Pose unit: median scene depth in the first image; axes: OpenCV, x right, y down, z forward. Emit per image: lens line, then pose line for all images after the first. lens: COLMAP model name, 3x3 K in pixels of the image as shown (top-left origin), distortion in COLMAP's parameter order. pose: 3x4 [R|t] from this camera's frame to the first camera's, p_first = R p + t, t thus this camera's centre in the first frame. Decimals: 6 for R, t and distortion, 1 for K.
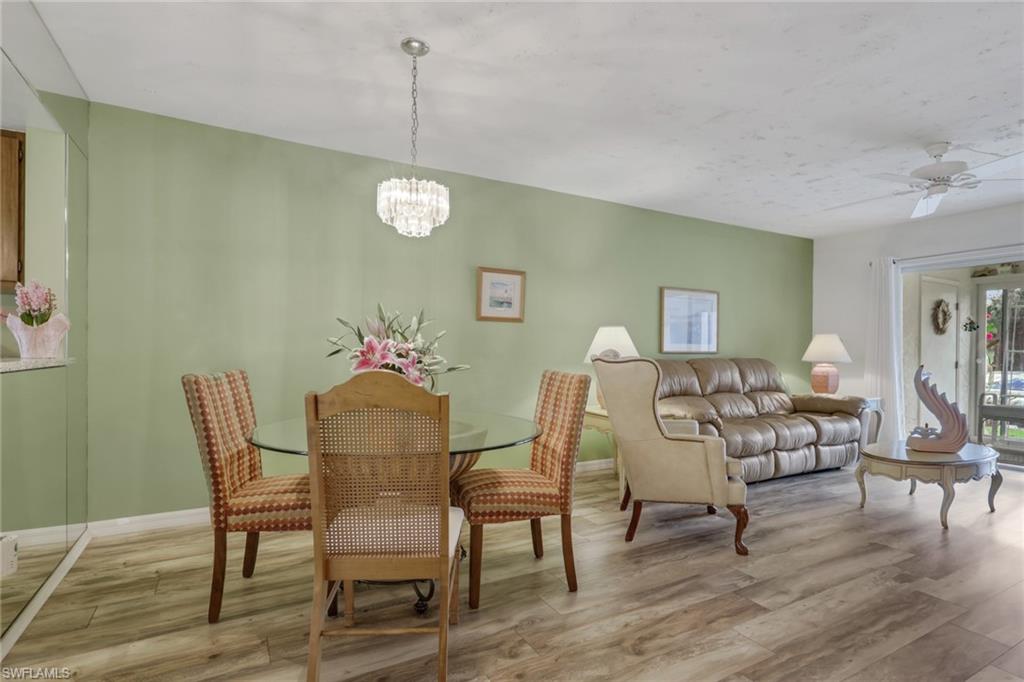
lens RADIAL K [[489.4, 0, 525.0], [0, 489.4, 350.0], [0, 0, 1]] dist [0.001034, 0.001967]
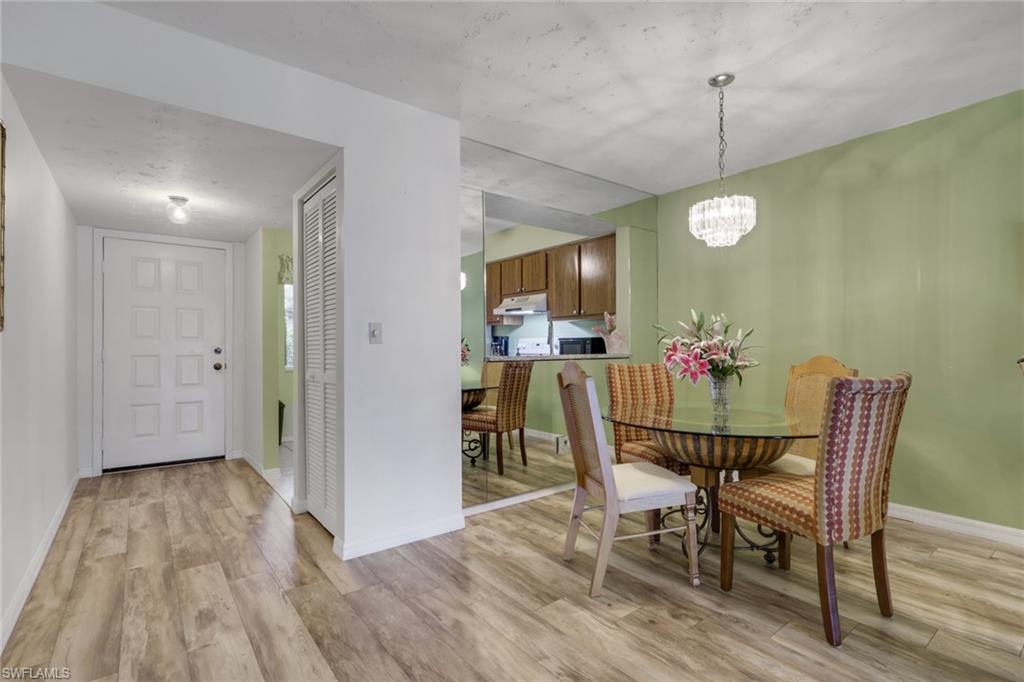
lens RADIAL K [[489.4, 0, 512.4], [0, 489.4, 337.8], [0, 0, 1]] dist [0.001034, 0.001967]
pose [[0.156405, -0.028406, -0.987284, 0.788940], [0.007824, 0.999591, -0.027520, 0.005481], [0.987662, -0.003420, 0.156563, 0.337663]]
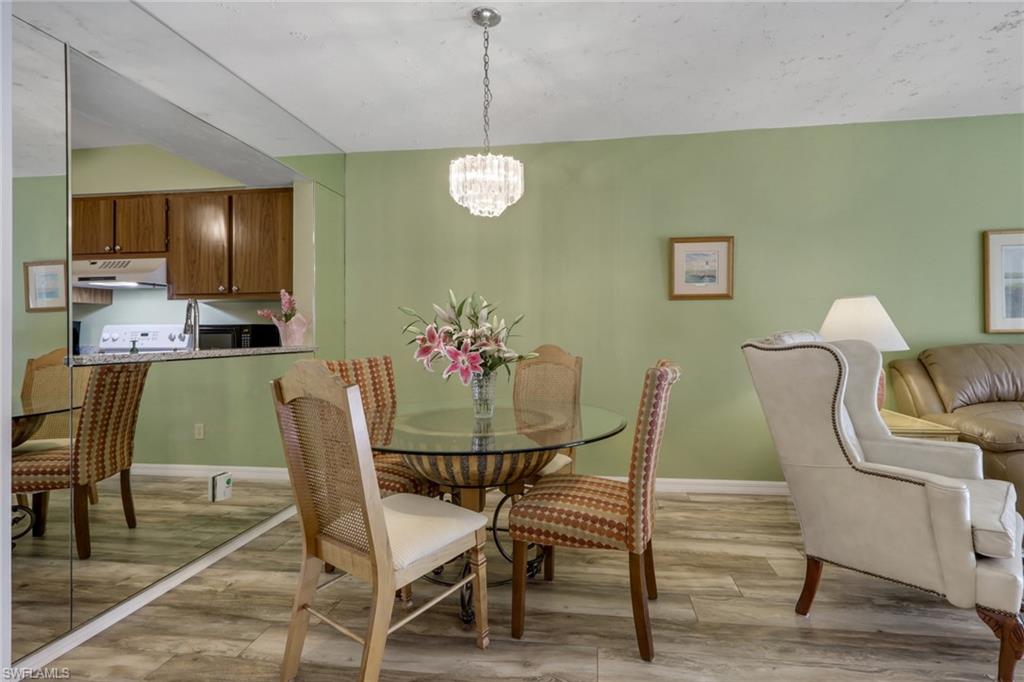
lens RADIAL K [[489.4, 0, 542.6], [0, 489.4, 328.5], [0, 0, 1]] dist [0.001034, 0.001967]
pose [[0.813087, -0.023339, -0.581673, 0.393979], [0.016799, 0.999721, -0.016630, 0.002082], [0.581899, 0.003750, 0.813252, 0.290318]]
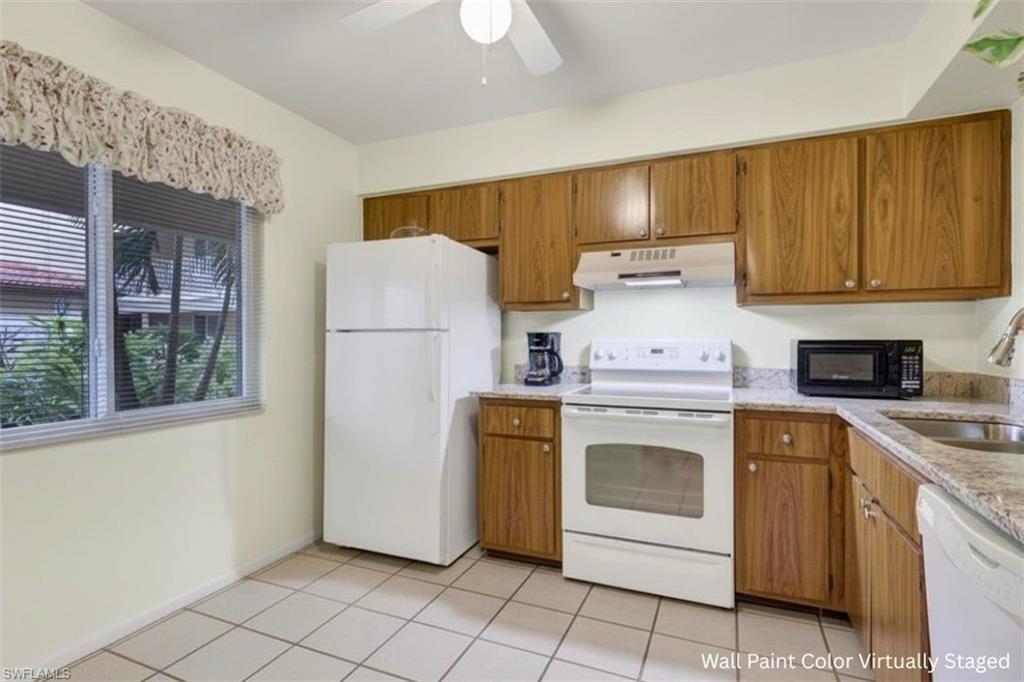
lens RADIAL K [[511.4, 0, 508.9], [0, 511.4, 334.8], [0, 0, 1]] dist [-0.003207, -0.000730]
pose [[0.616514, -0.011781, -0.787256, -0.936805], [0.016019, 0.999869, -0.002418, -0.072793], [0.787181, -0.011121, 0.616622, -0.224480]]
